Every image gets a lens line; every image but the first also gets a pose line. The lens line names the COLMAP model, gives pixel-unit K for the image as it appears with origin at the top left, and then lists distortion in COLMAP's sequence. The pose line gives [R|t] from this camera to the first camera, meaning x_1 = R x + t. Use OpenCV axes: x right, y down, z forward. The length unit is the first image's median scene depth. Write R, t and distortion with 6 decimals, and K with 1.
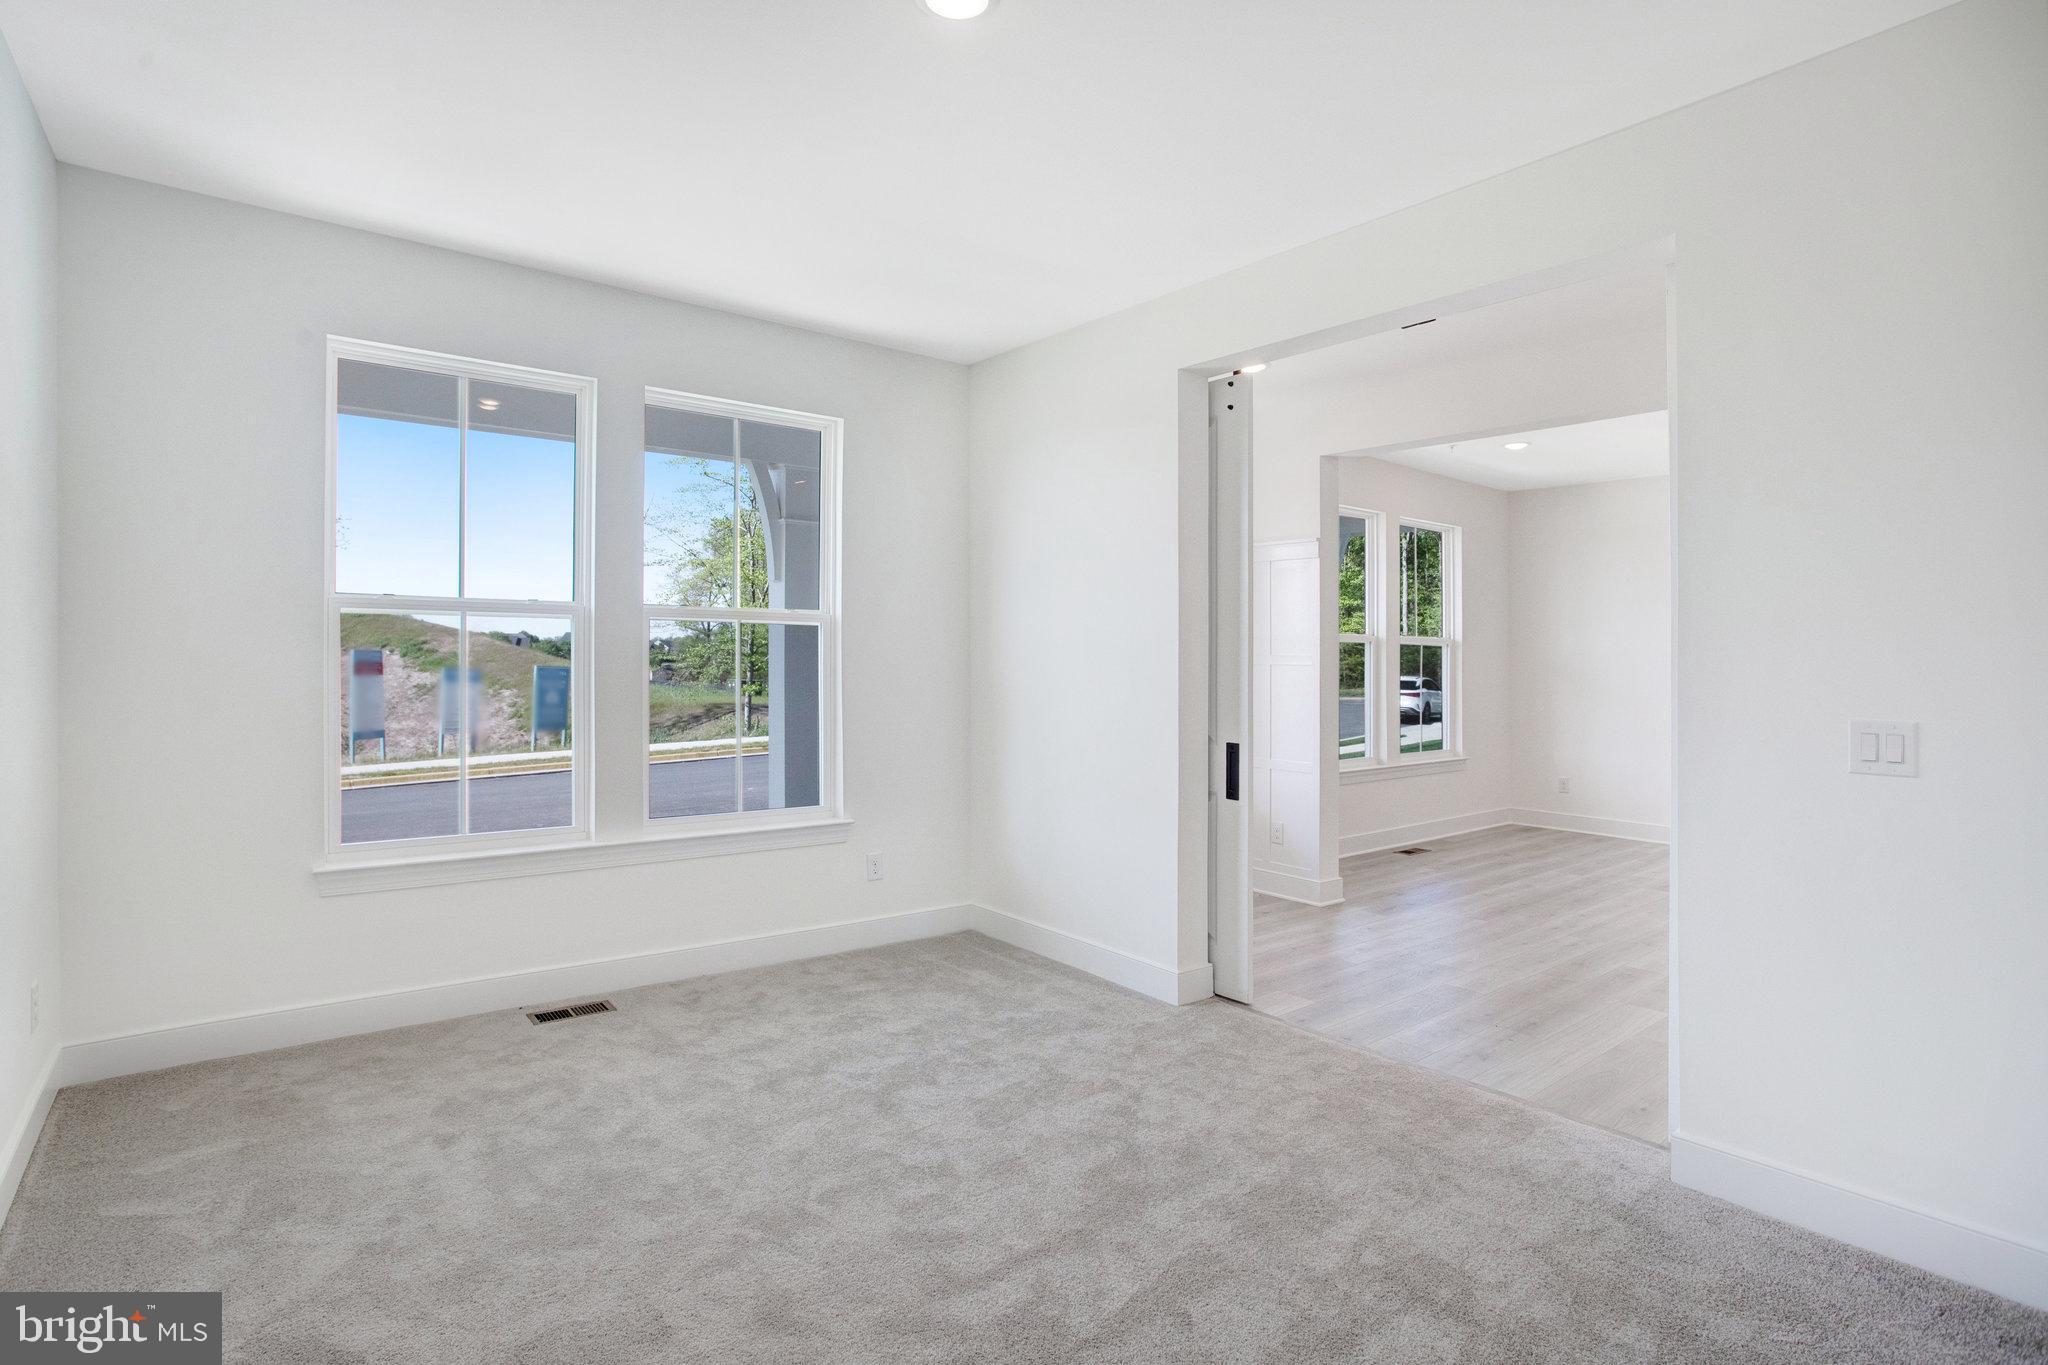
lens RADIAL K [[1076.2, 0, 1028.1], [0, 1076.2, 657.3], [0, 0, 1]] dist [-0.000942, 0.000737]
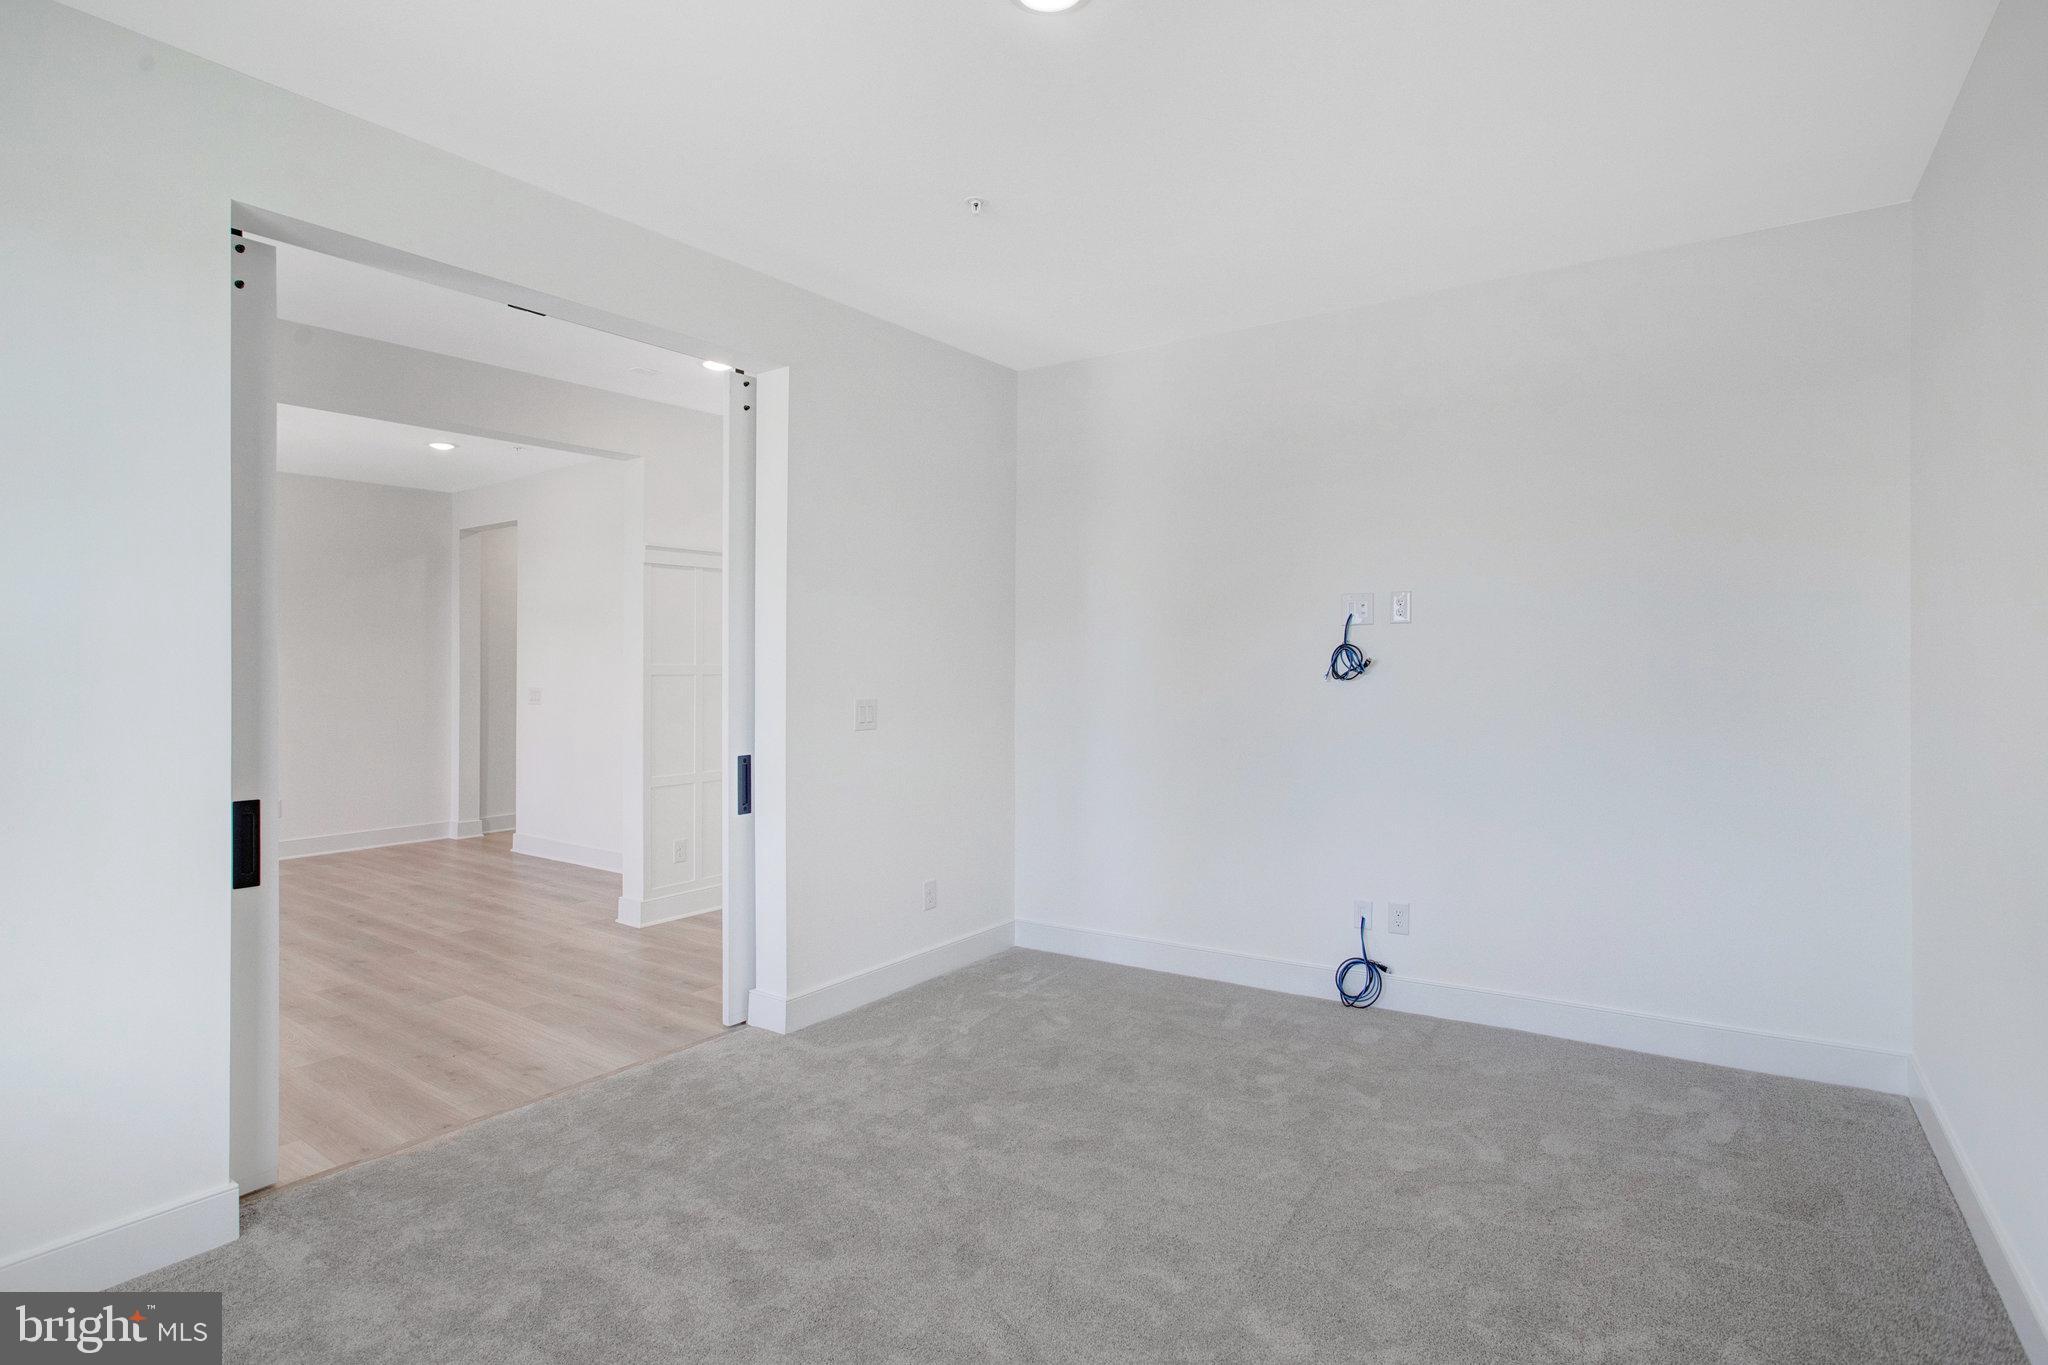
lens RADIAL K [[1076.2, 0, 1028.1], [0, 1076.2, 657.3], [0, 0, 1]] dist [-0.000942, 0.000737]
pose [[-0.293979, 0.007014, 0.955786, -0.806373], [-0.000428, 0.999972, -0.007470, -0.002901], [-0.955812, -0.002605, -0.293967, 1.035956]]
